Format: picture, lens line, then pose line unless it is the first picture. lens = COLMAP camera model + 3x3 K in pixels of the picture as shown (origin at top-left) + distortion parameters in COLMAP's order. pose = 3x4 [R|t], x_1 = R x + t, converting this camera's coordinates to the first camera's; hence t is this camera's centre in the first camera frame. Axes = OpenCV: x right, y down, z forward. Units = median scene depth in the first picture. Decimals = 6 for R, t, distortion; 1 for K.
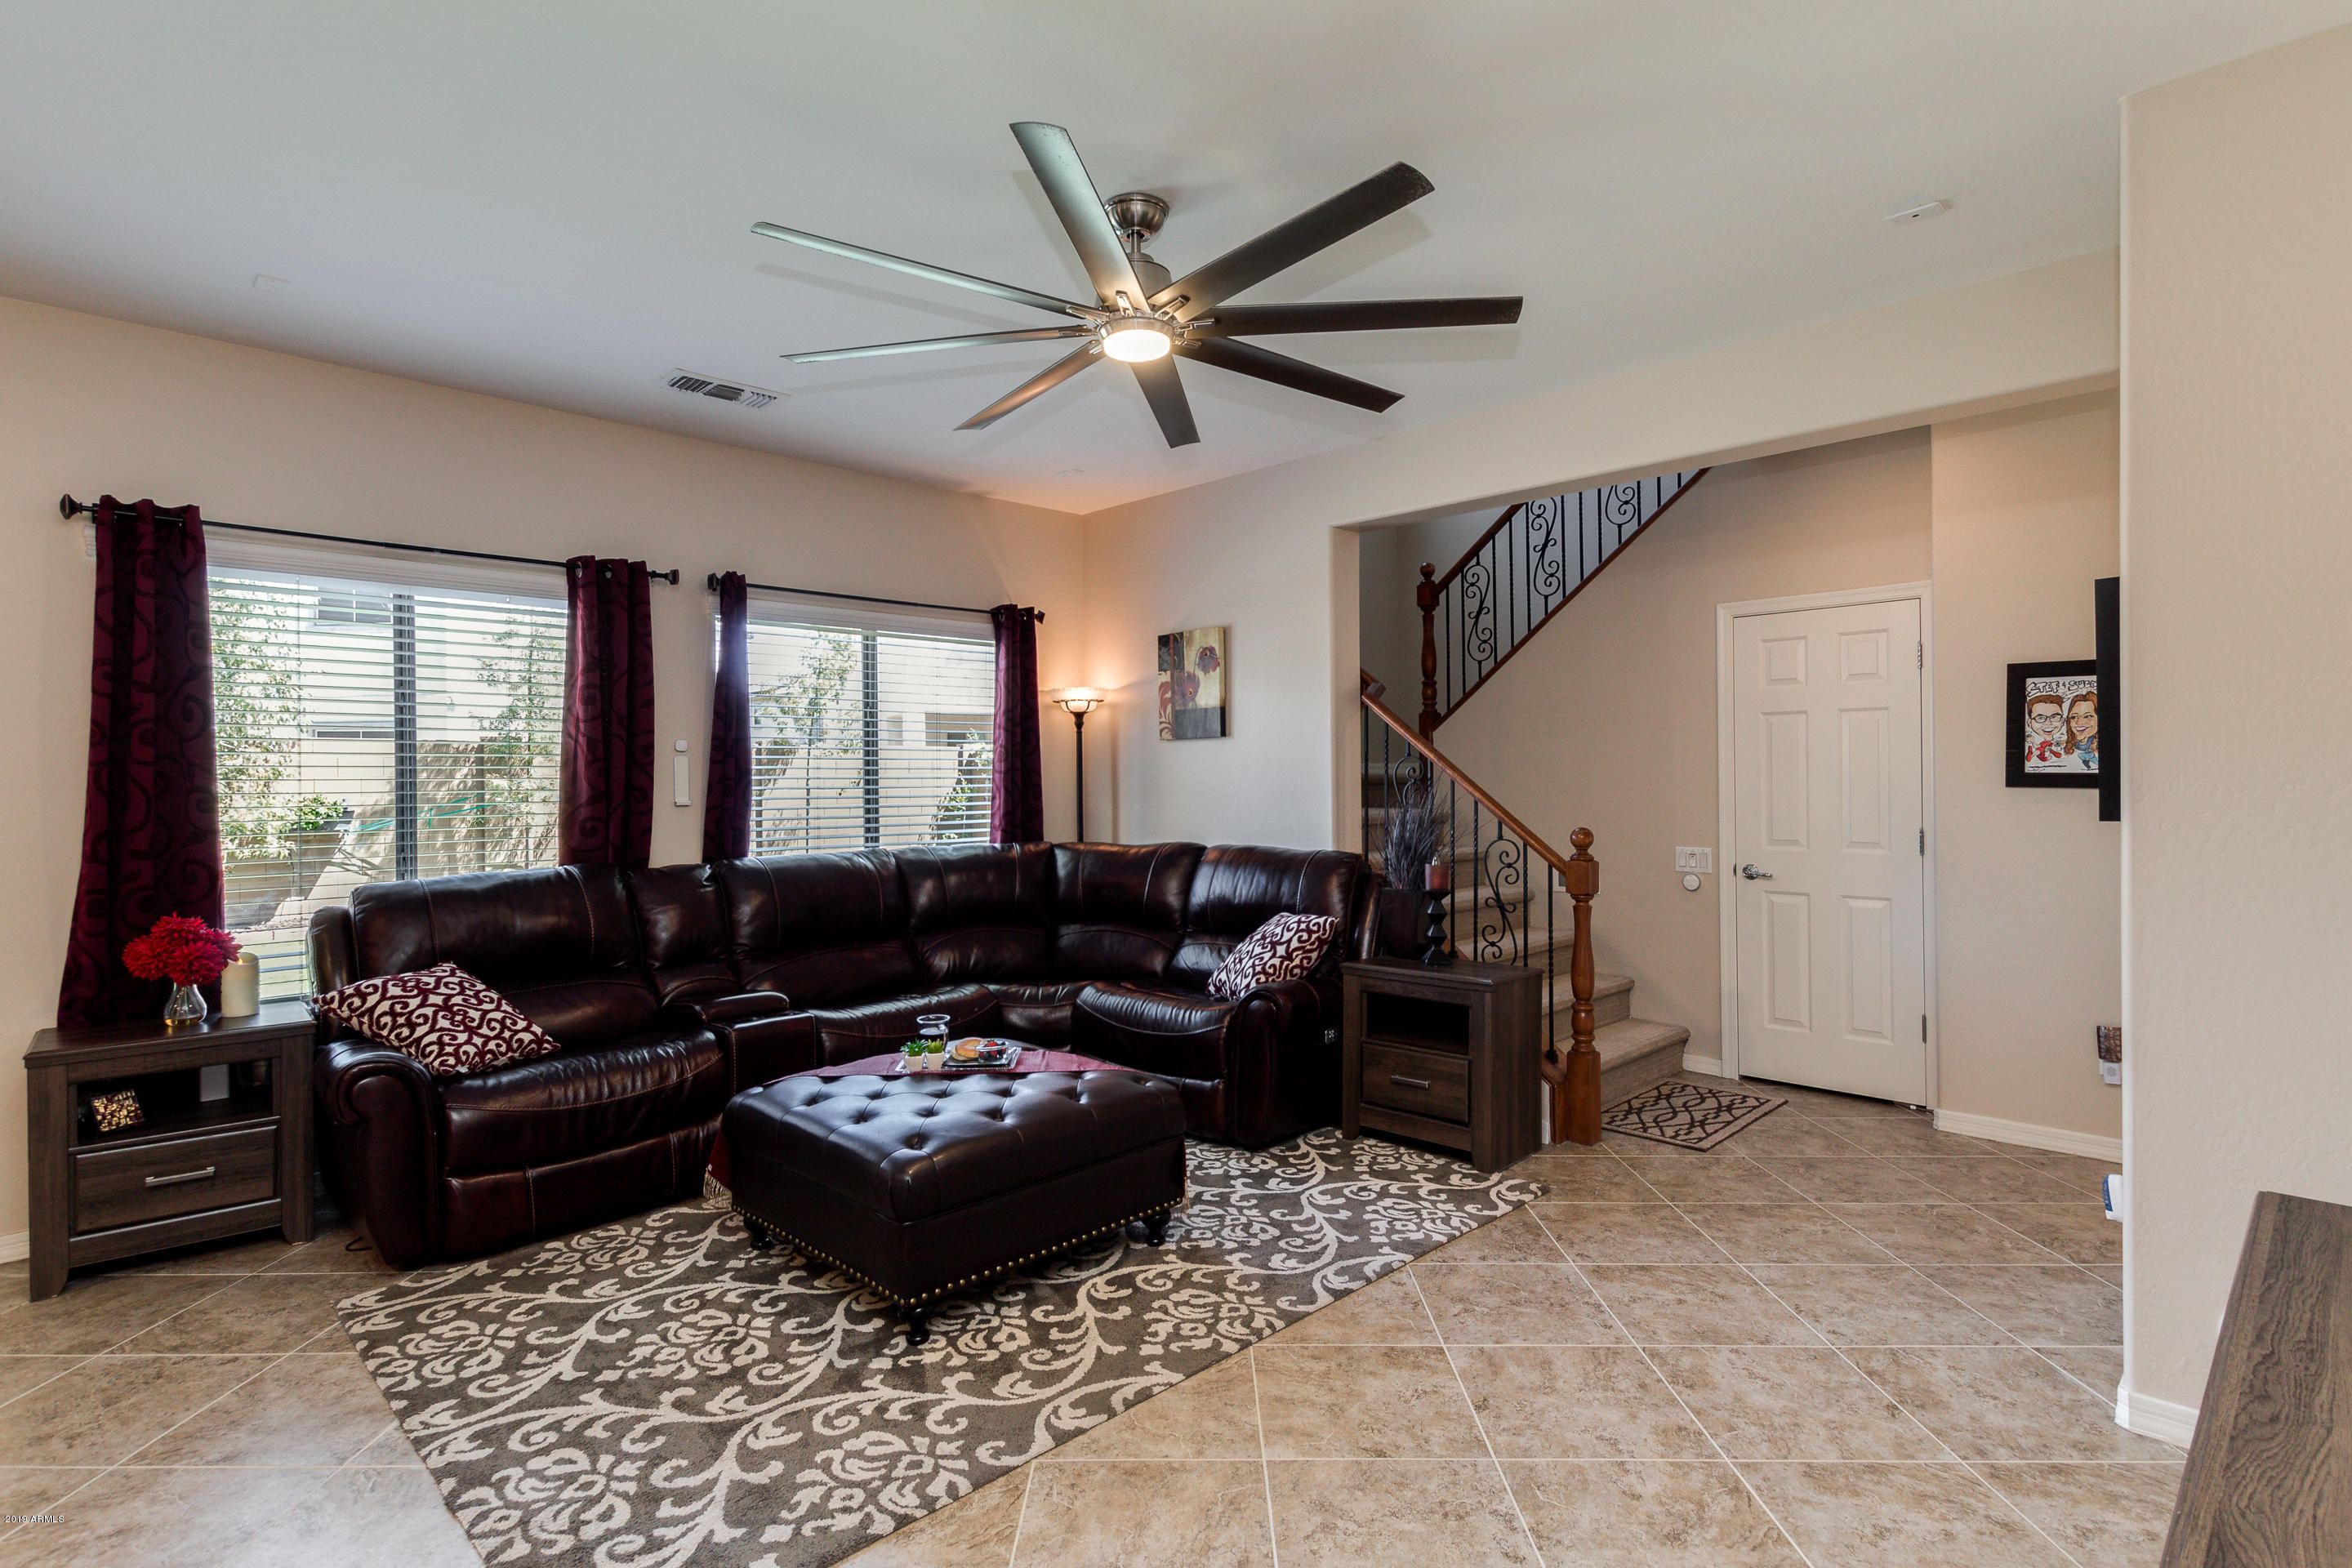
lens RADIAL K [[1151.5, 0, 1174.4], [0, 1151.5, 777.2], [0, 0, 1]] dist [0.011193, -0.000330]
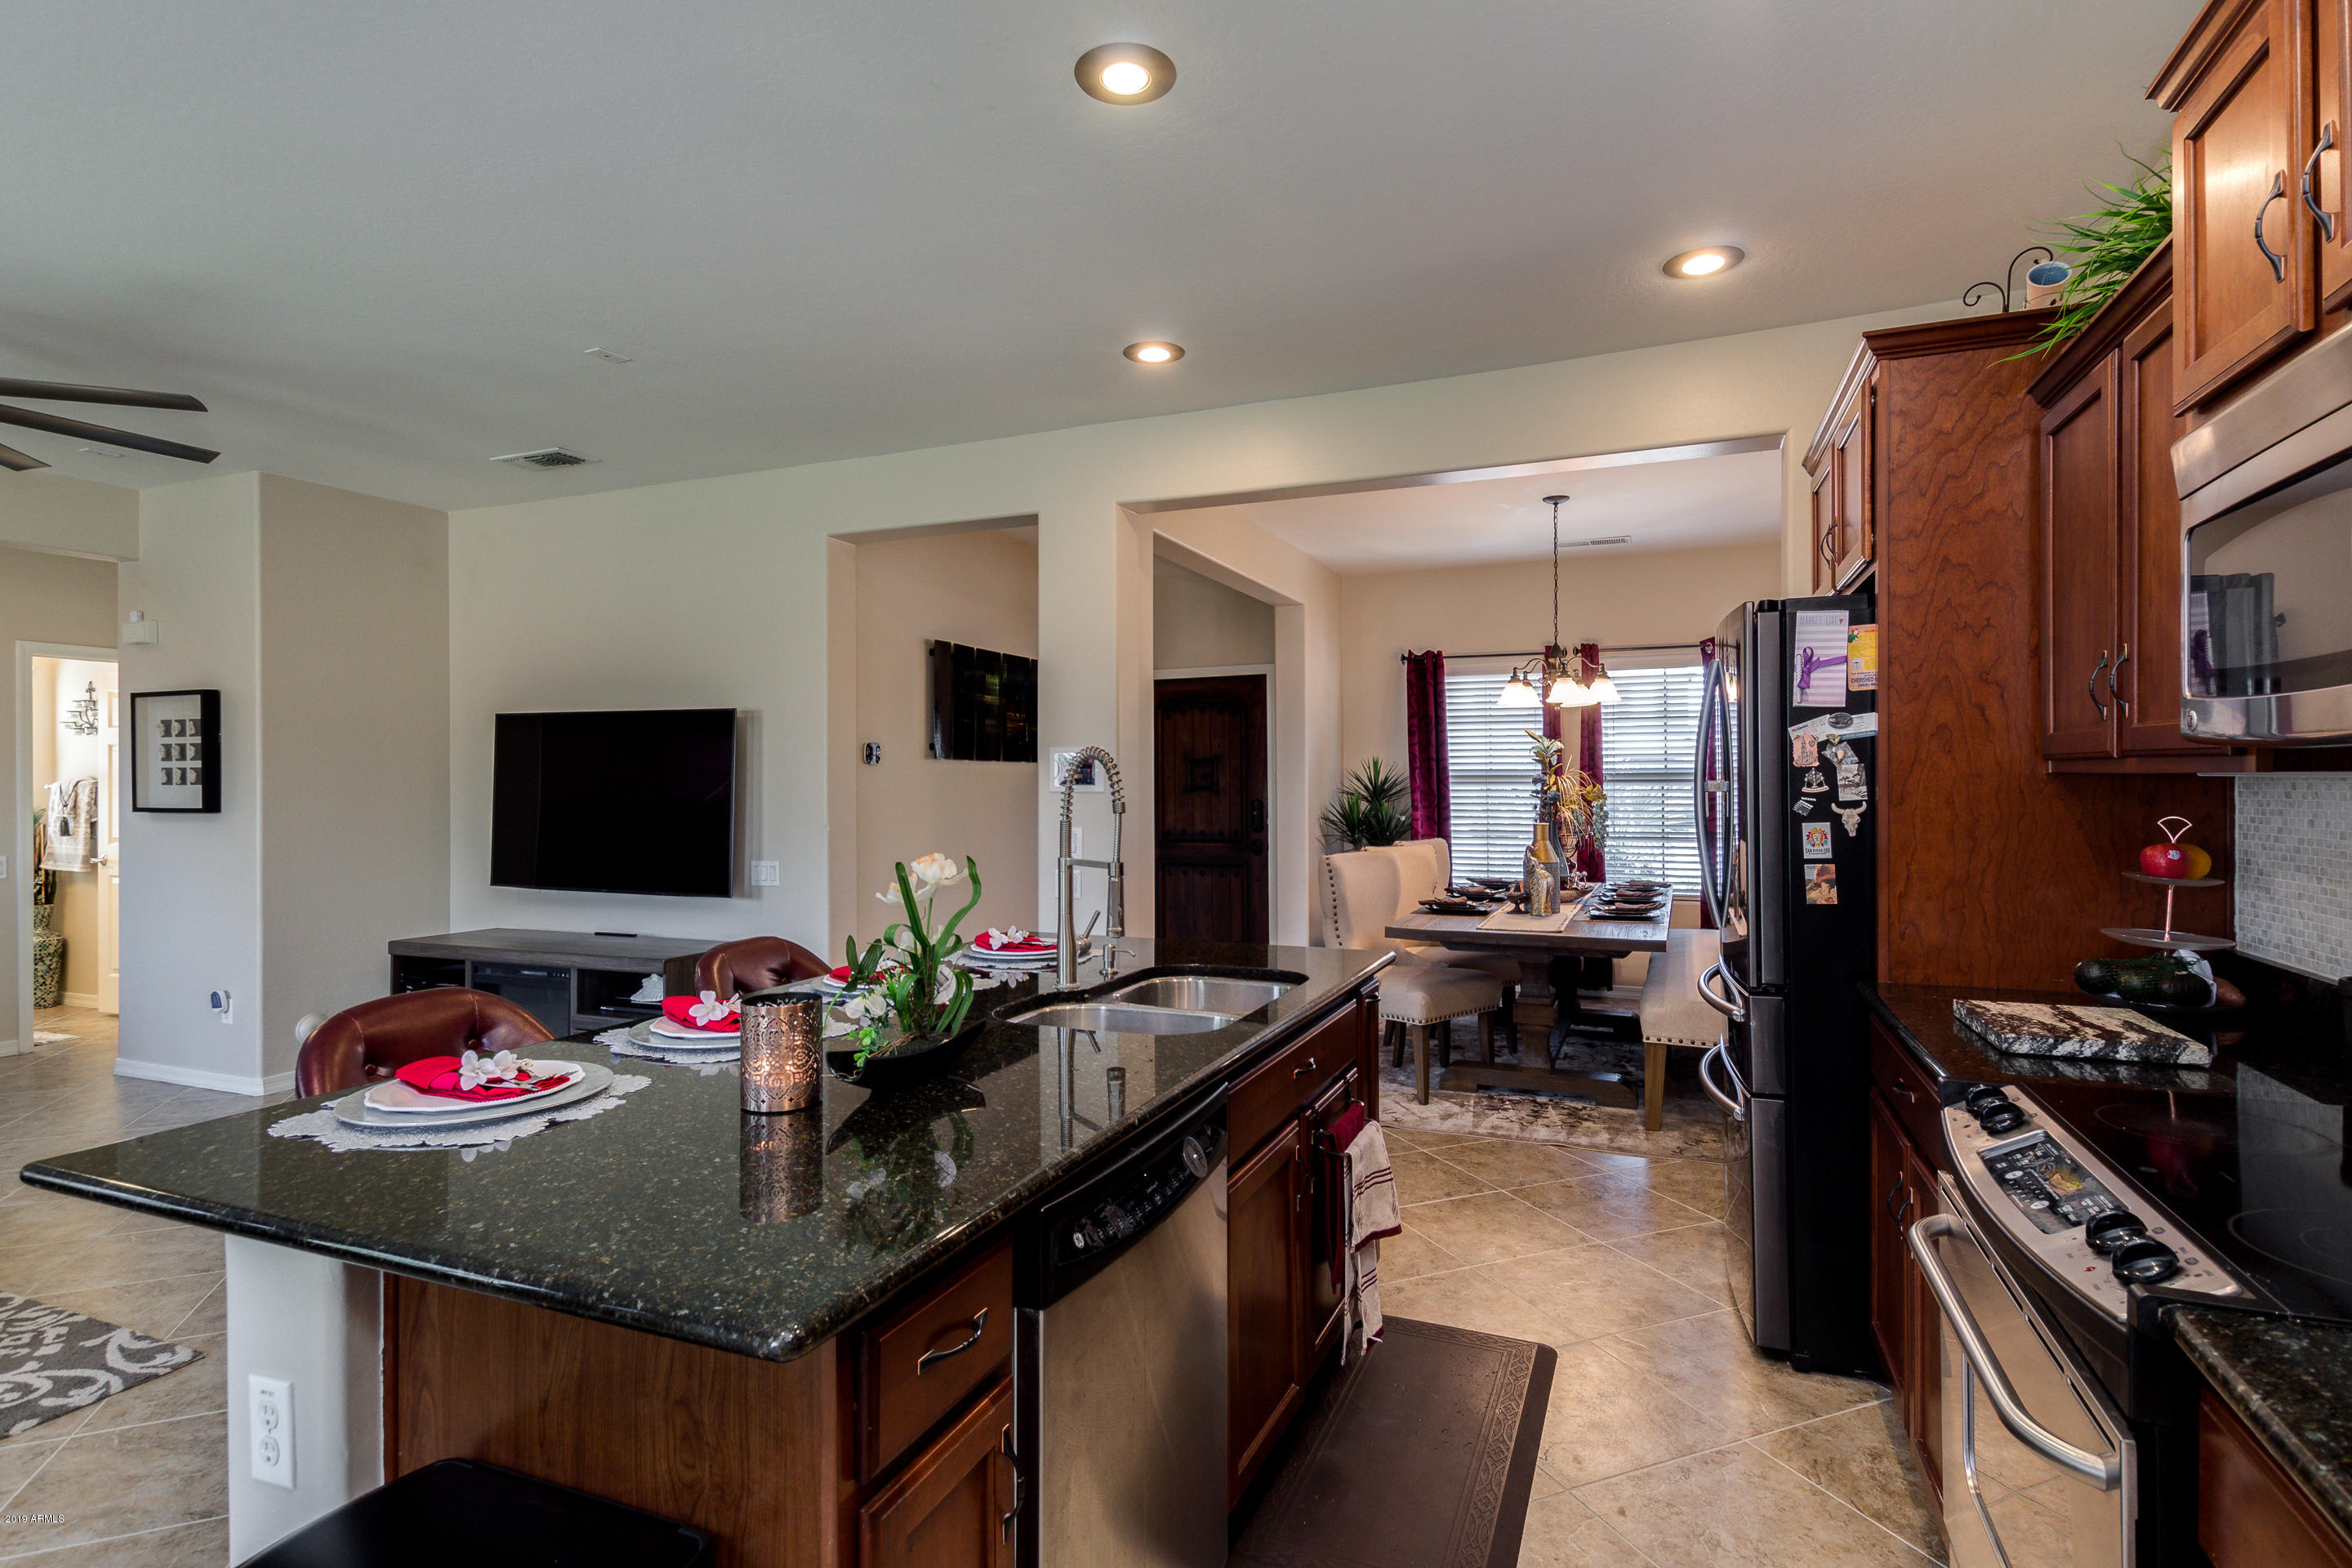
lens RADIAL K [[1156.0, 0, 1179.5], [0, 1156.0, 781.1], [0, 0, 1]] dist [0.022451, -0.010183]
pose [[-0.389139, 0.008911, 0.921136, -1.235562], [0.009573, 0.999938, -0.005629, 0.009127], [-0.921129, 0.006627, -0.389200, 0.186778]]
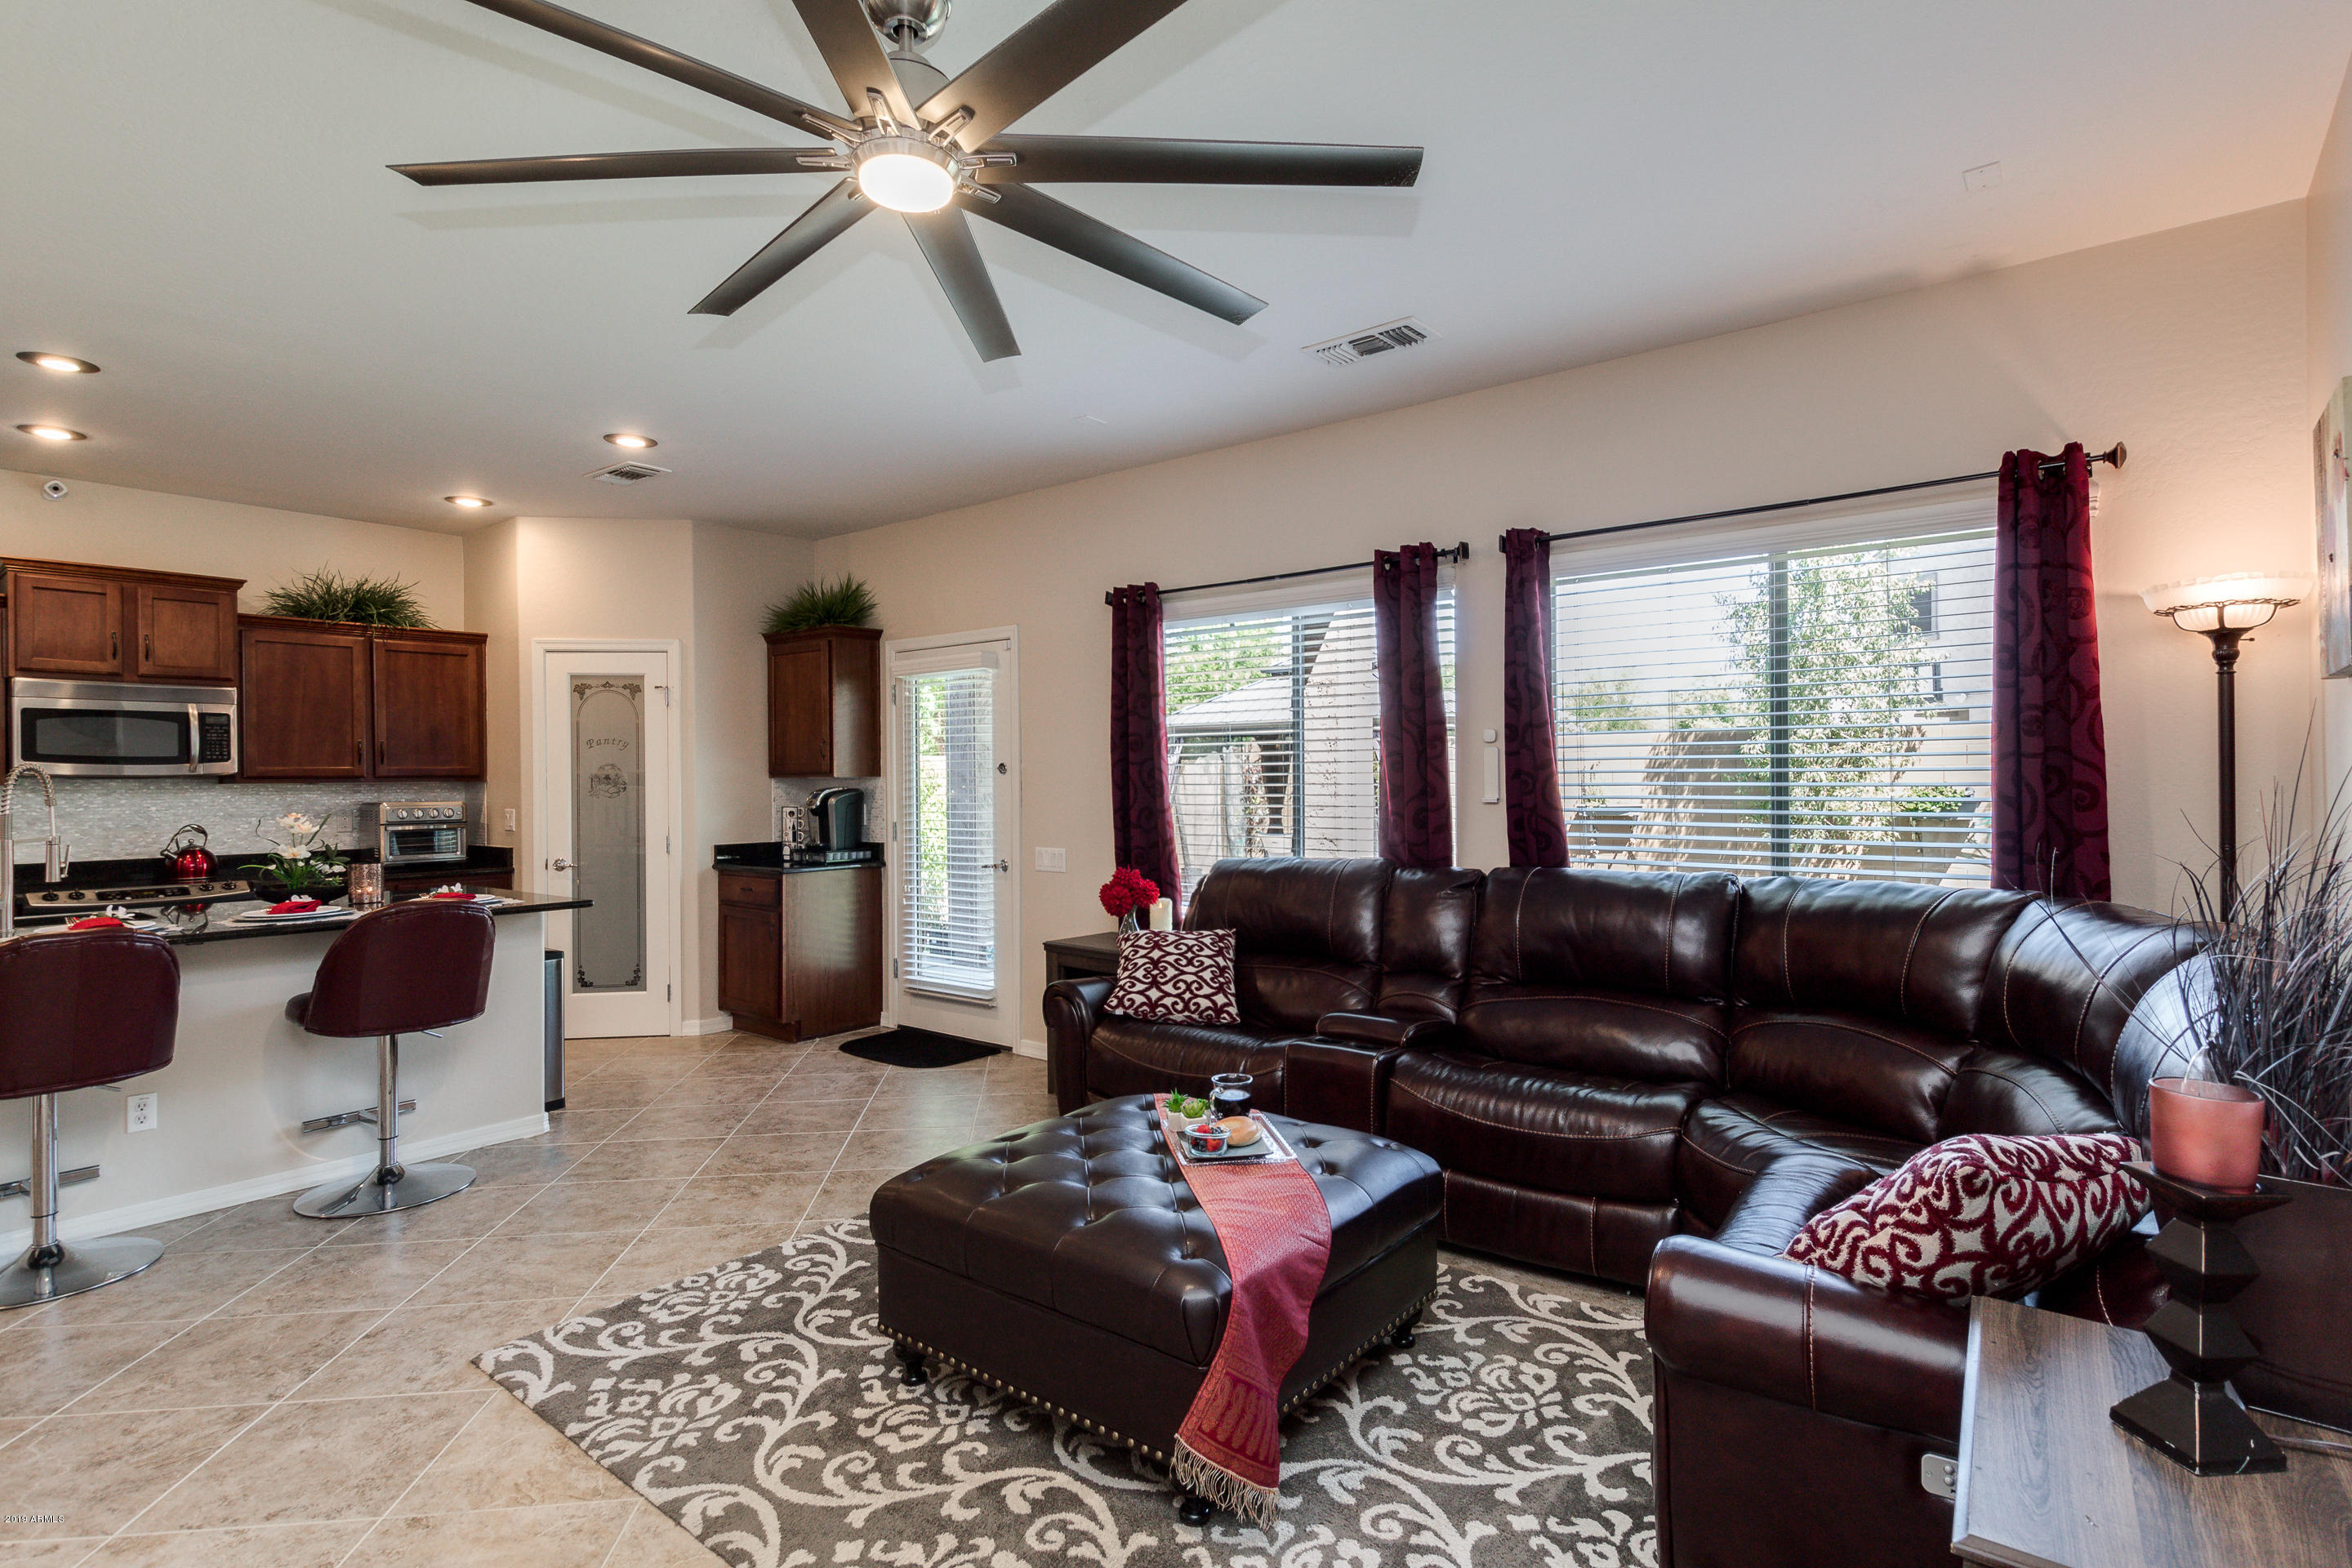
lens RADIAL K [[1156.0, 0, 1179.5], [0, 1156.0, 781.1], [0, 0, 1]] dist [0.022451, -0.010183]
pose [[0.118663, 0.008337, -0.992900, 0.571388], [0.005590, 0.999943, 0.009064, -0.002344], [0.992919, -0.006626, 0.118610, 0.864812]]
